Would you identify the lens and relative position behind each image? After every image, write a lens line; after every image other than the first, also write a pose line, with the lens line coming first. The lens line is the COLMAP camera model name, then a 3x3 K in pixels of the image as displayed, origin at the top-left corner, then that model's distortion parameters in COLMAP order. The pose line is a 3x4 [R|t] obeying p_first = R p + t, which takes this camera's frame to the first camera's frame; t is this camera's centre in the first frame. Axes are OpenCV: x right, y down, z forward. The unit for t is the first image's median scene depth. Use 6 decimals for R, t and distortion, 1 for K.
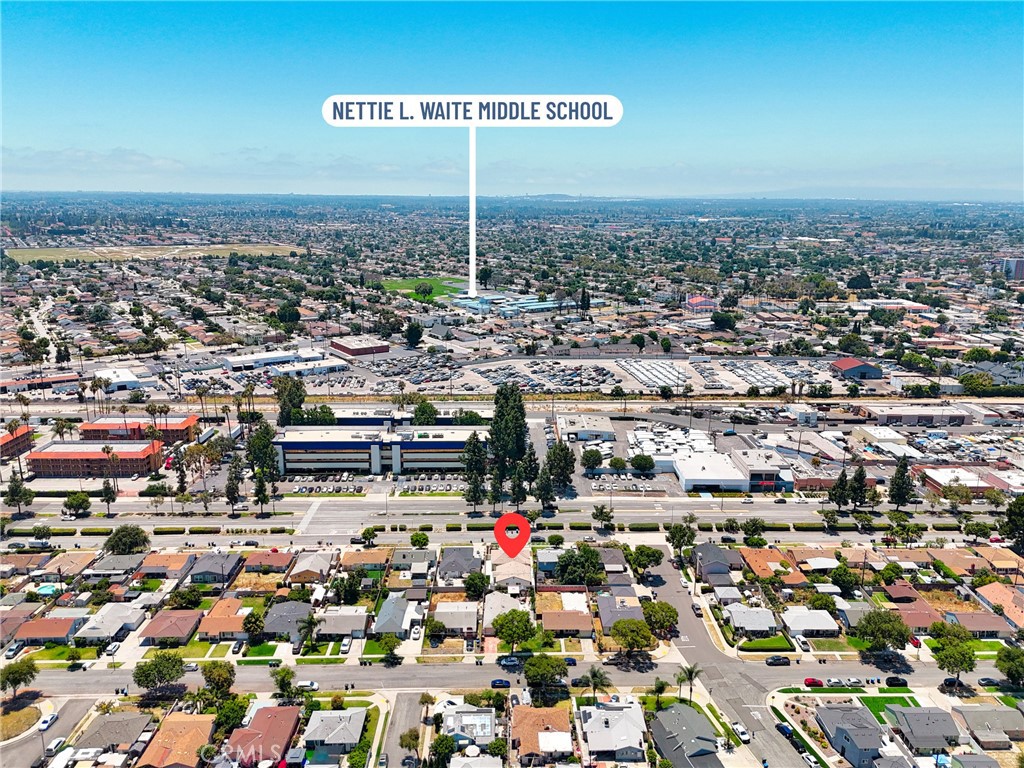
lens RADIAL K [[762.4, 0, 516.6], [0, 762.4, 382.7], [0, 0, 1]] dist [0.102173, -0.129880]
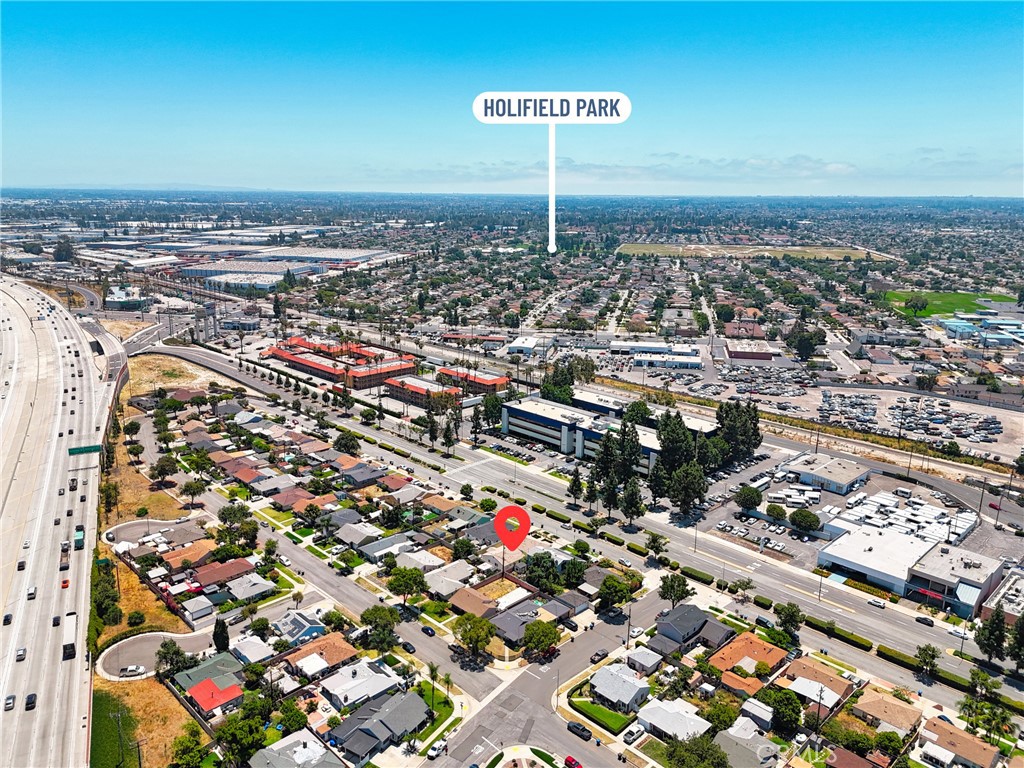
lens RADIAL K [[762.4, 0, 516.6], [0, 762.4, 382.7], [0, 0, 1]] dist [0.102173, -0.129880]
pose [[0.675799, 0.175100, -0.715986, 0.545558], [-0.178710, 0.981314, 0.071310, -0.044005], [0.715094, 0.079762, 0.694463, 0.211375]]
